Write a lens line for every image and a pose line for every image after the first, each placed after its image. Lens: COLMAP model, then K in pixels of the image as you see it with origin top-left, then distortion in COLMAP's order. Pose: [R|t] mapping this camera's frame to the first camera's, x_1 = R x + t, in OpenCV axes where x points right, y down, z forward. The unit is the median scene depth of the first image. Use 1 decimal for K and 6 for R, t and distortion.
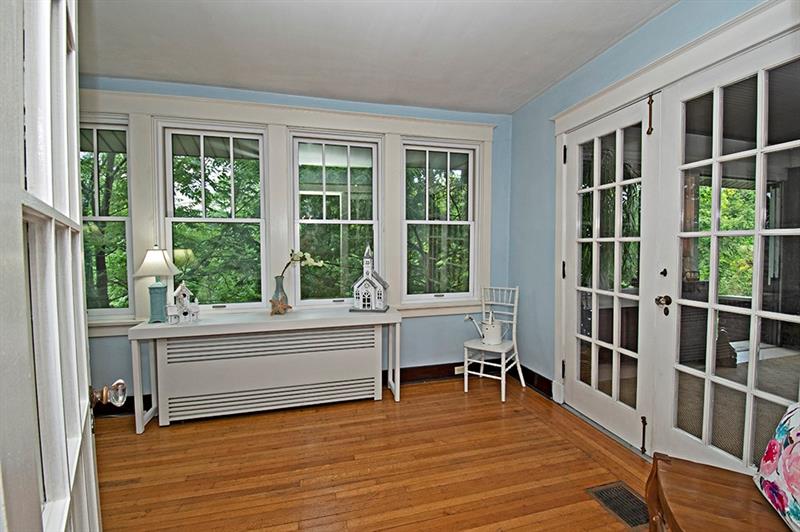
lens RADIAL K [[349.2, 0, 406.3], [0, 349.2, 254.5], [0, 0, 1]] dist [0.020971, -0.025180]
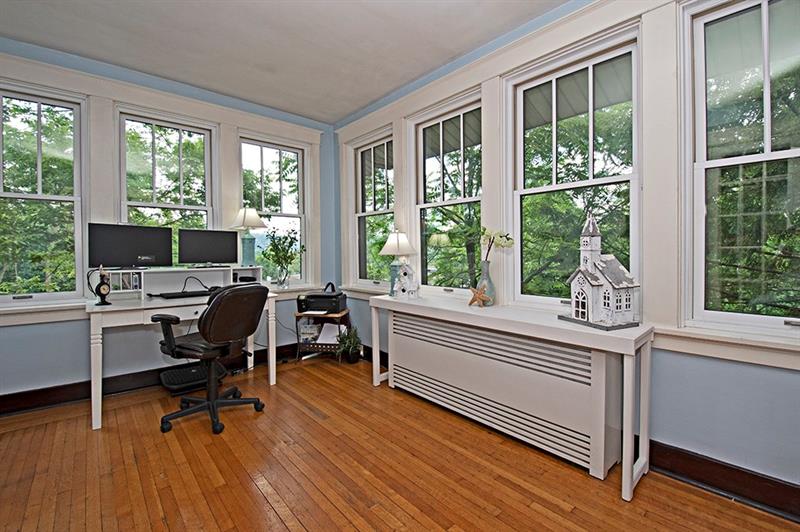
lens RADIAL K [[349.2, 0, 406.3], [0, 349.2, 254.5], [0, 0, 1]] dist [0.020971, -0.025180]
pose [[0.460444, 0.013182, -0.887591, 0.291783], [-0.012188, 0.999889, 0.008527, 0.042078], [0.887605, 0.006891, 0.460554, 0.452778]]
